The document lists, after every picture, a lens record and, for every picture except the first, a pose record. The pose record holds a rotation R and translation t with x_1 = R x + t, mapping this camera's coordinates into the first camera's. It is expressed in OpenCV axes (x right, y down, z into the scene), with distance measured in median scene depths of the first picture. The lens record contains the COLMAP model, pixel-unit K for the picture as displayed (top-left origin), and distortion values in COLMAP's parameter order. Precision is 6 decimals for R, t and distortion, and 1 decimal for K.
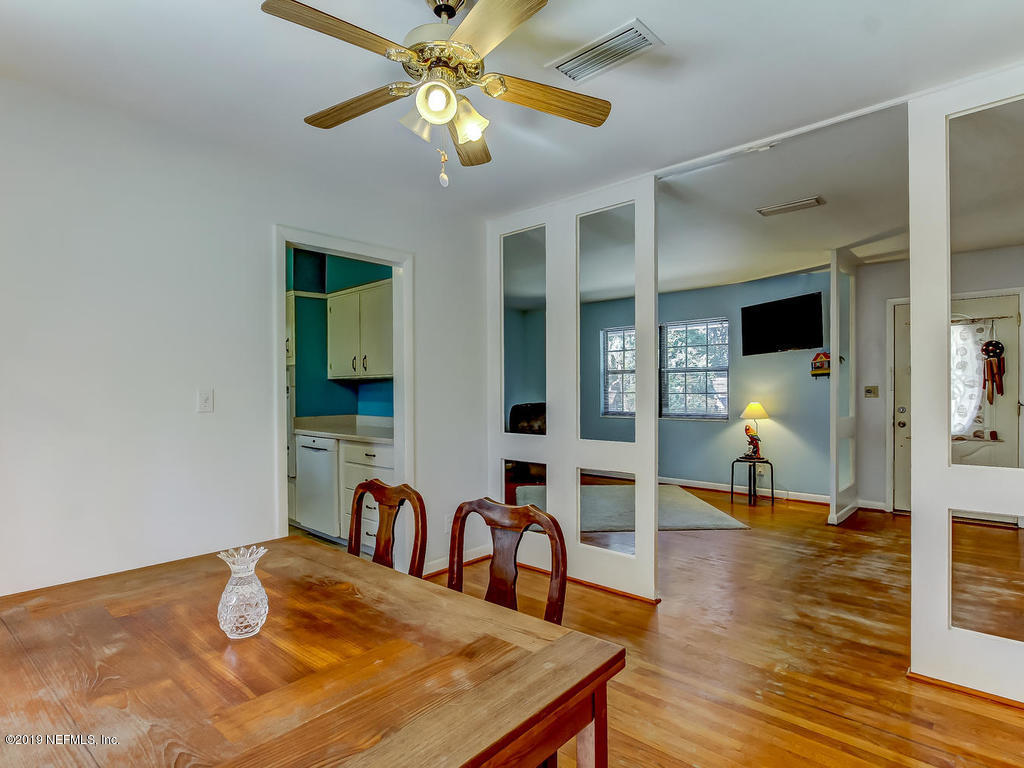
lens RADIAL K [[543.2, 0, 512.9], [0, 543.2, 393.8], [0, 0, 1]] dist [0.004346, 0.001373]
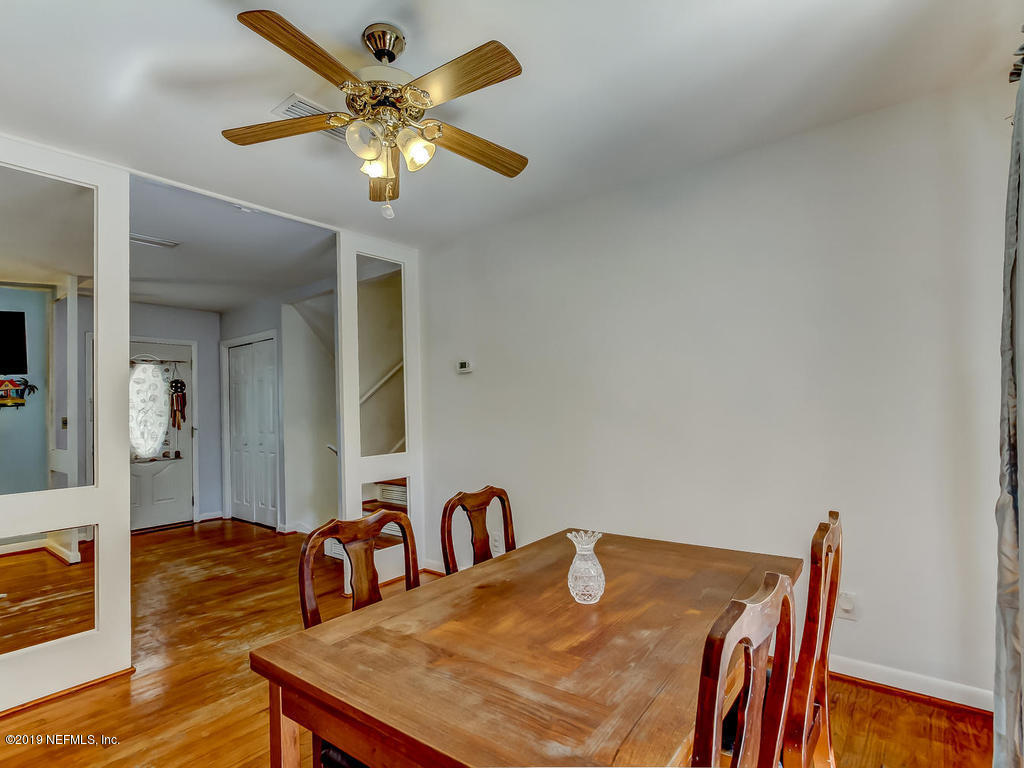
lens RADIAL K [[543.2, 0, 512.9], [0, 543.2, 393.8], [0, 0, 1]] dist [0.004346, 0.001373]
pose [[-0.079325, 0.035722, 0.996209, -0.448440], [0.030050, 0.998989, -0.033429, 0.001679], [-0.996396, 0.027284, -0.080318, 0.326996]]
